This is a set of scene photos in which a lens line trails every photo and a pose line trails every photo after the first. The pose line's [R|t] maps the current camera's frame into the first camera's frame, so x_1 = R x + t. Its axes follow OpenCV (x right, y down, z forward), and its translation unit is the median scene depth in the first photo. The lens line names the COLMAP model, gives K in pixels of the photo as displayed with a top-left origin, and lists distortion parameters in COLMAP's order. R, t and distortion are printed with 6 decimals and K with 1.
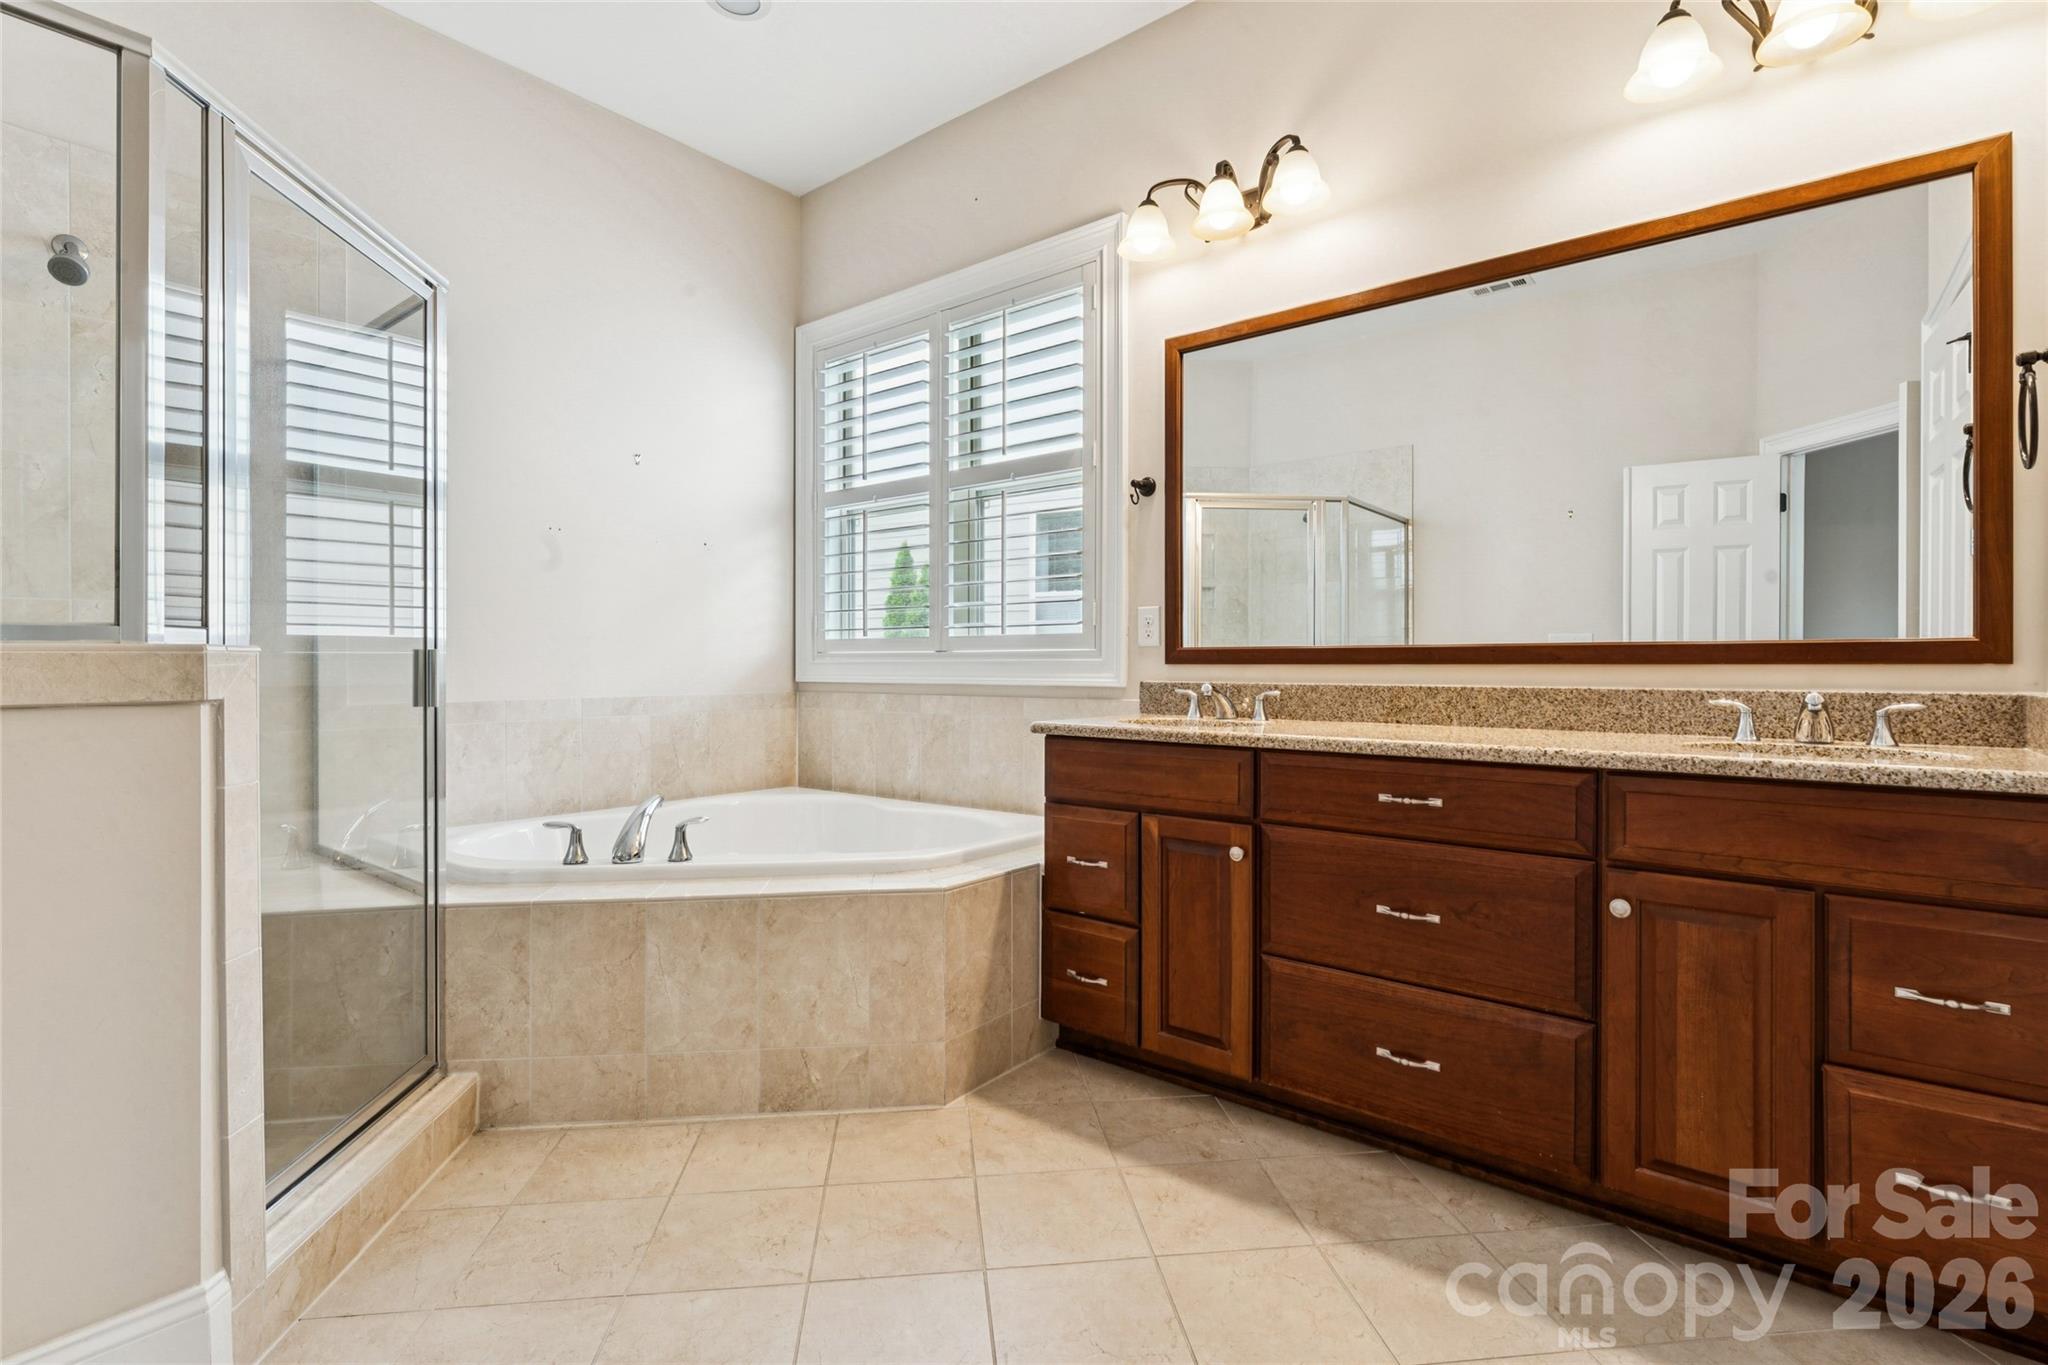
lens RADIAL K [[944.5, 0, 1029.1], [0, 944.5, 668.9], [0, 0, 1]] dist [-0.000897, -0.000885]
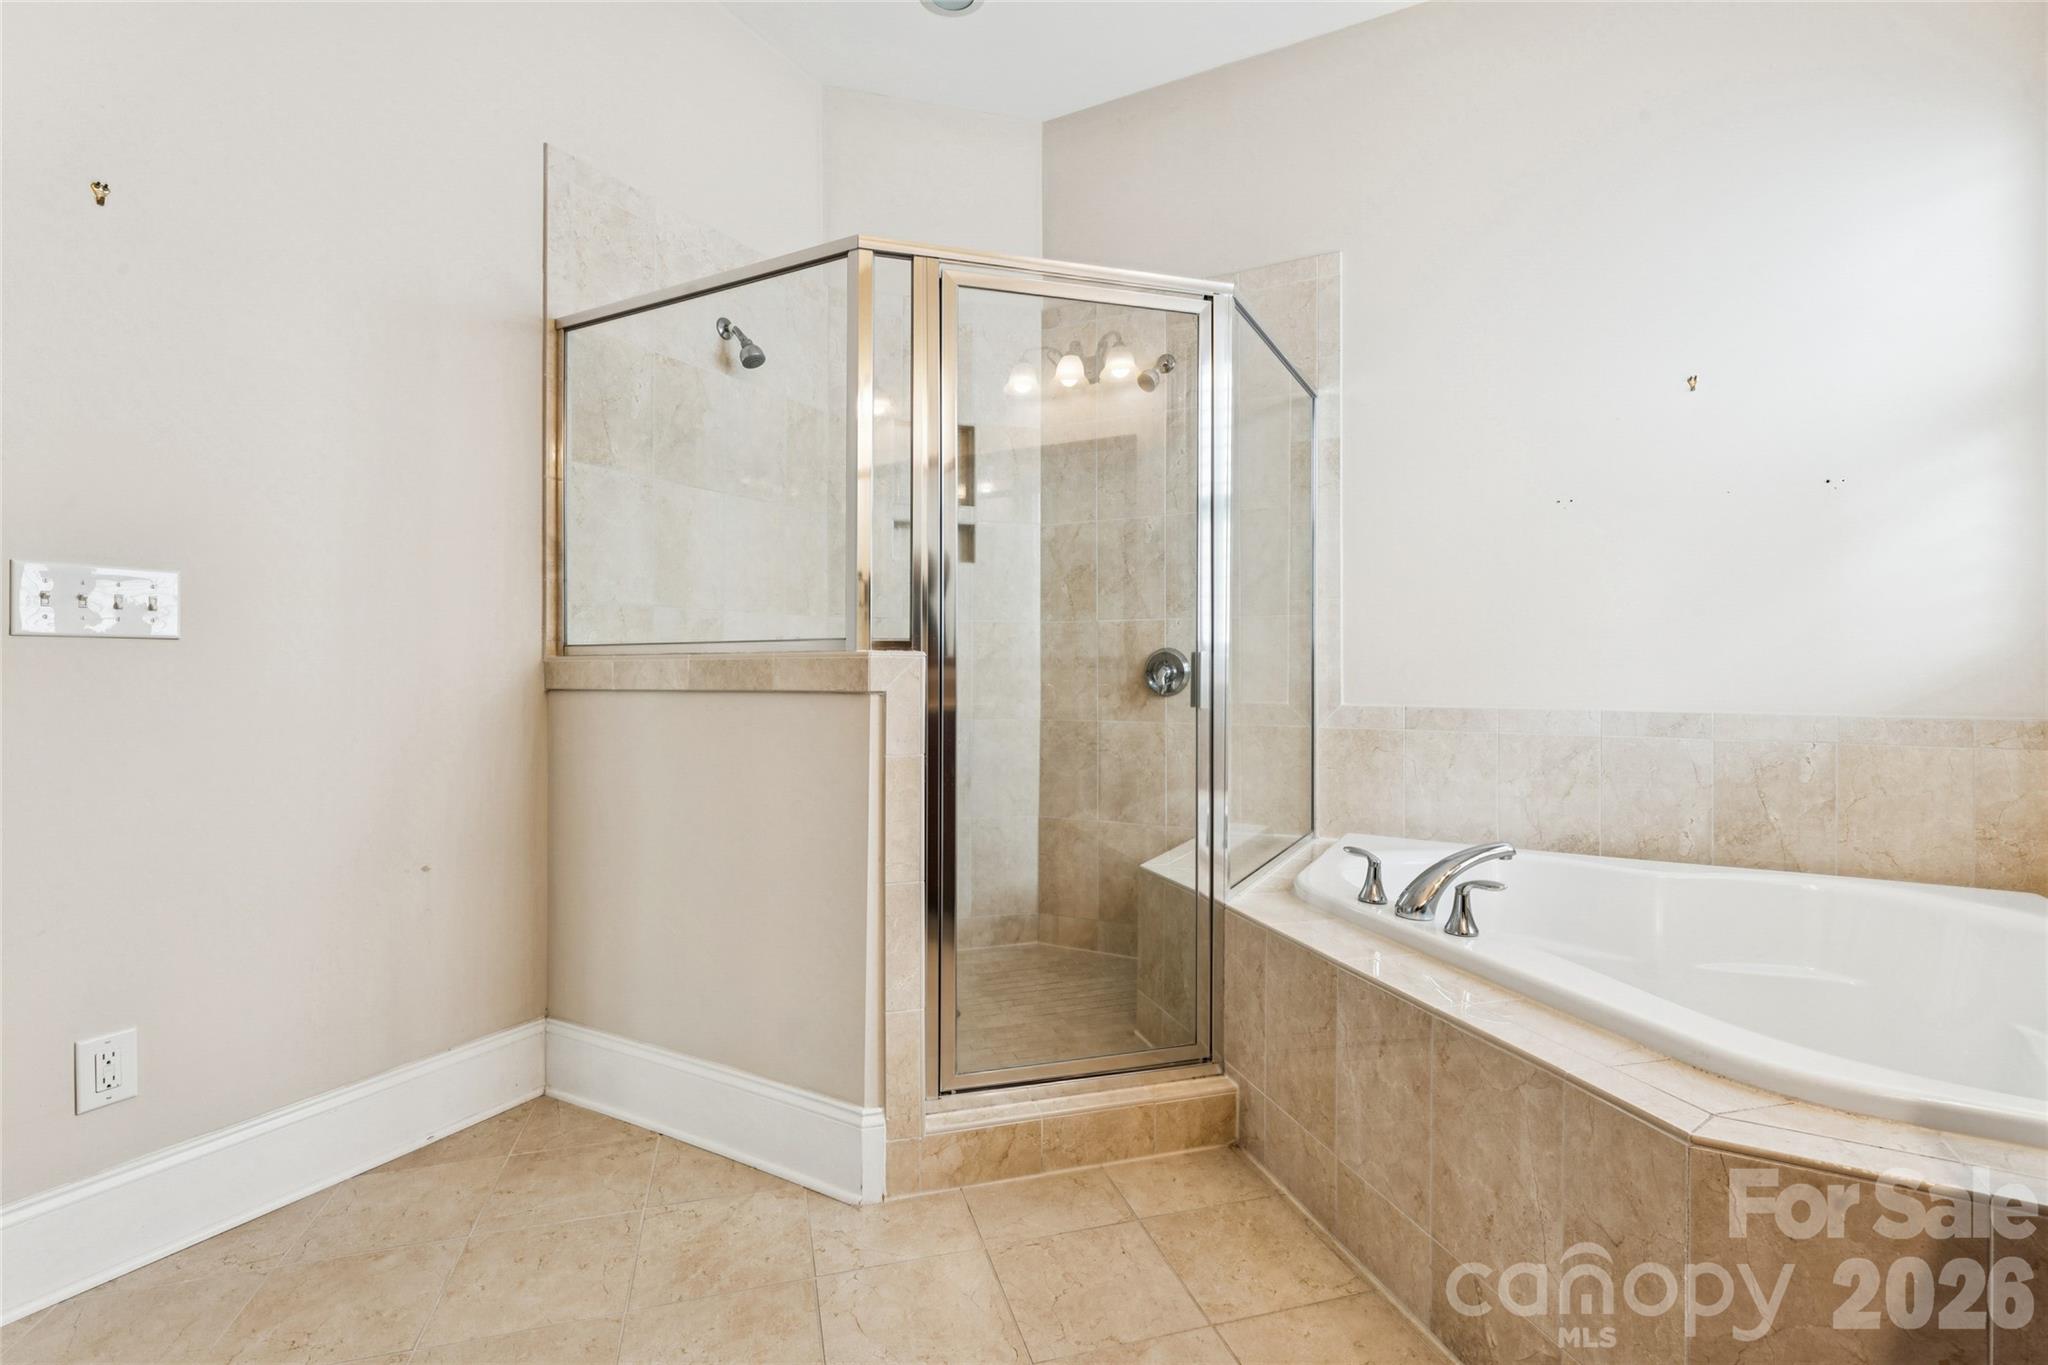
lens RADIAL K [[944.5, 0, 1029.1], [0, 944.5, 668.9], [0, 0, 1]] dist [-0.000897, -0.000885]
pose [[0.179857, 0.006409, -0.983672, 0.329641], [-0.008946, 0.999948, 0.004879, -0.005299], [0.983652, 0.007923, 0.179905, 0.598692]]
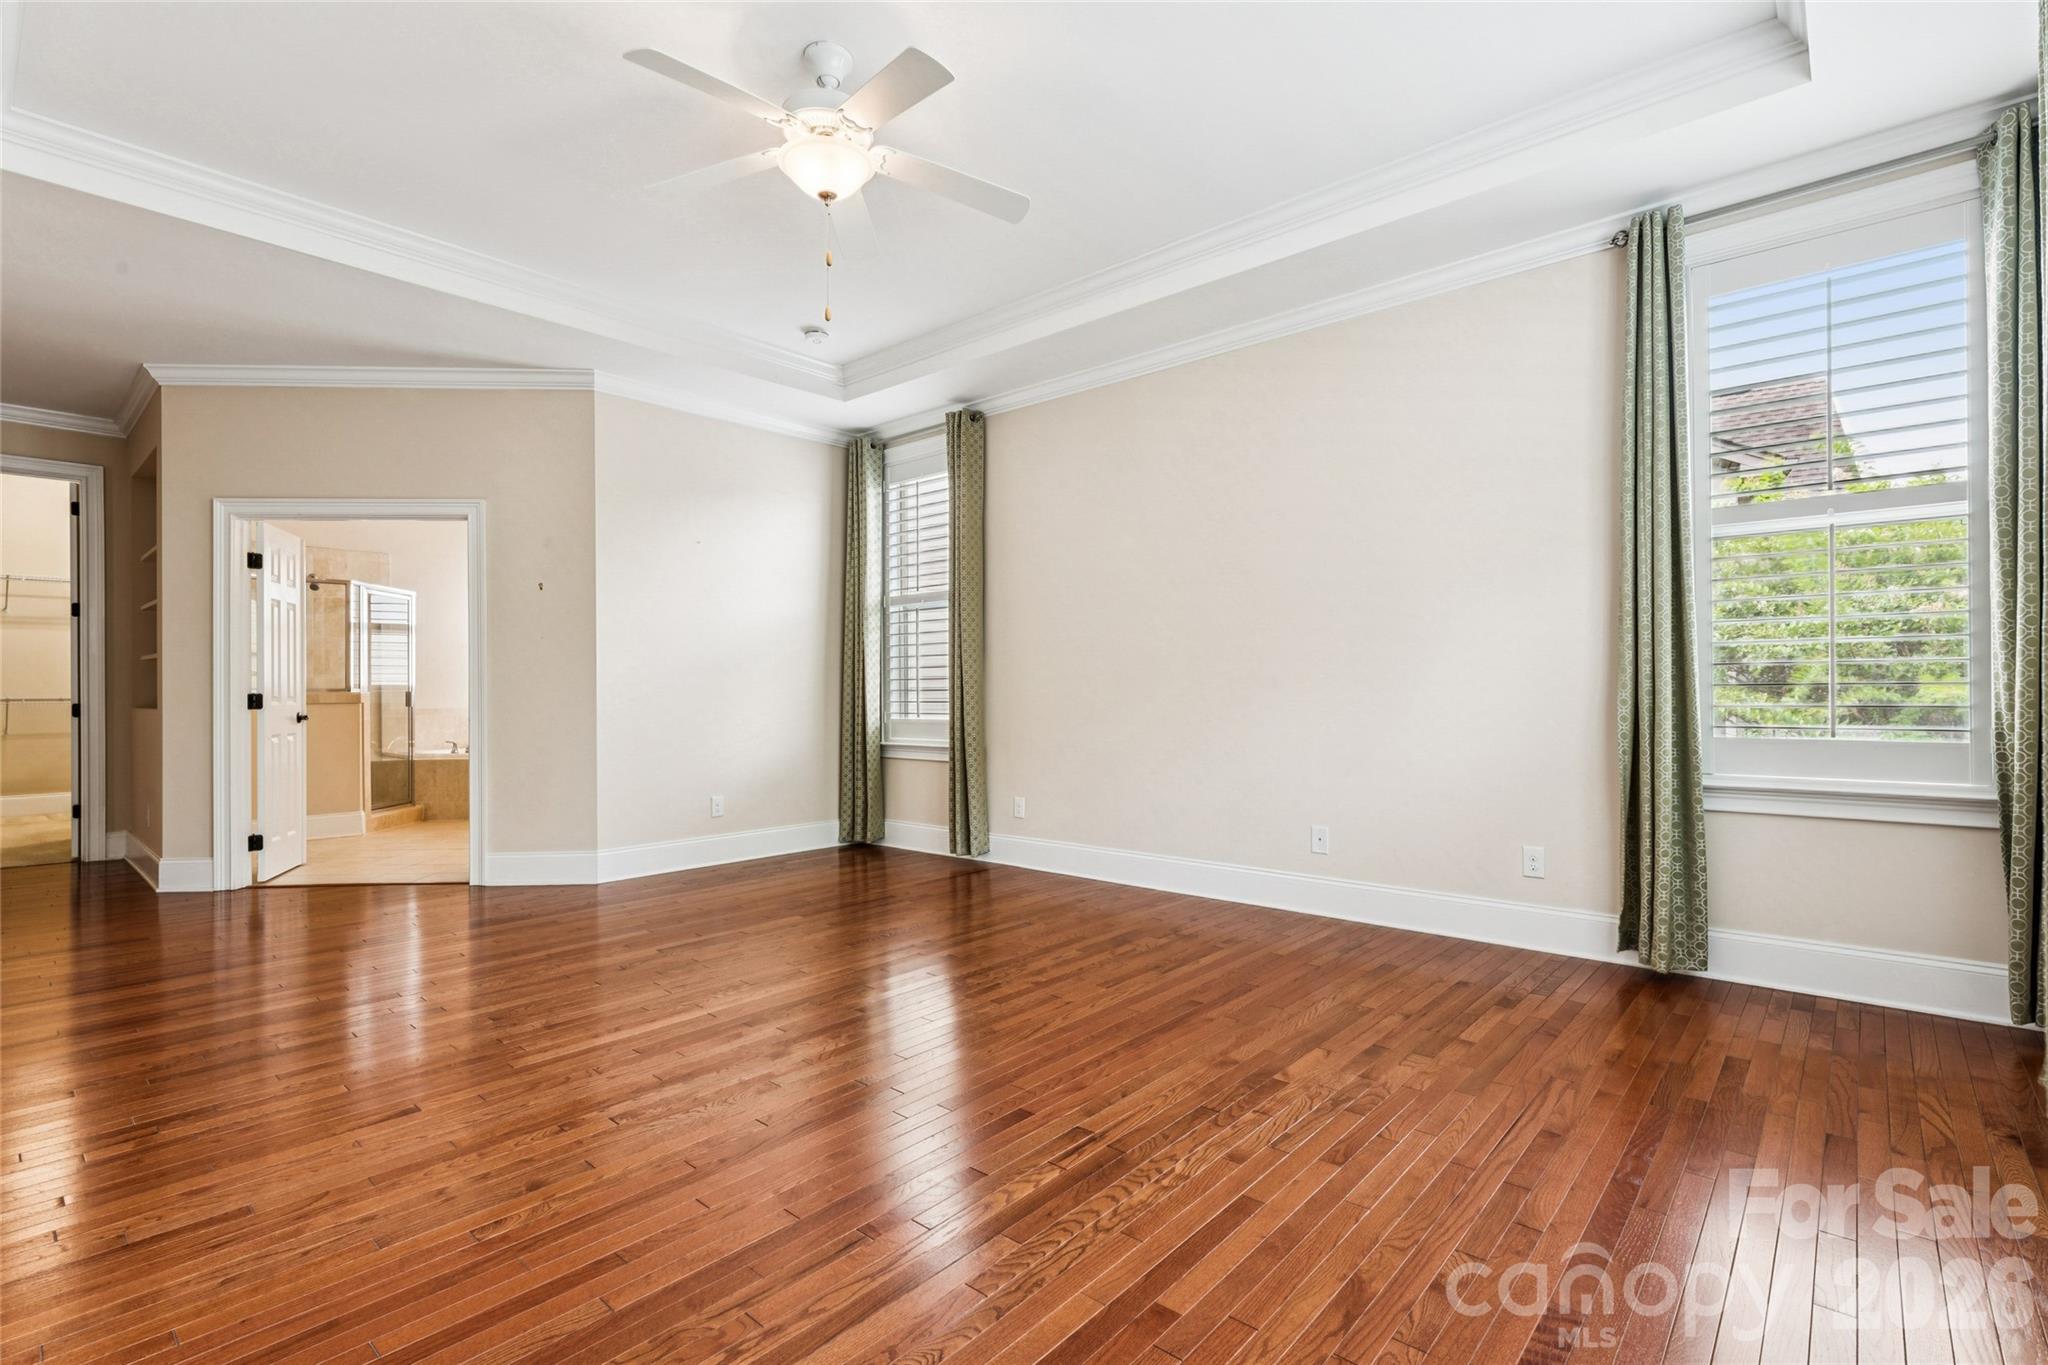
lens RADIAL K [[937.0, 0, 1022.9], [0, 937.0, 680.1], [0, 0, 1]] dist [-0.000146, -0.000149]
pose [[0.999242, 0.000767, -0.038909, 1.914071], [-0.001493, 0.999825, -0.018632, -0.001842], [0.038888, 0.018676, 0.999069, -2.596646]]
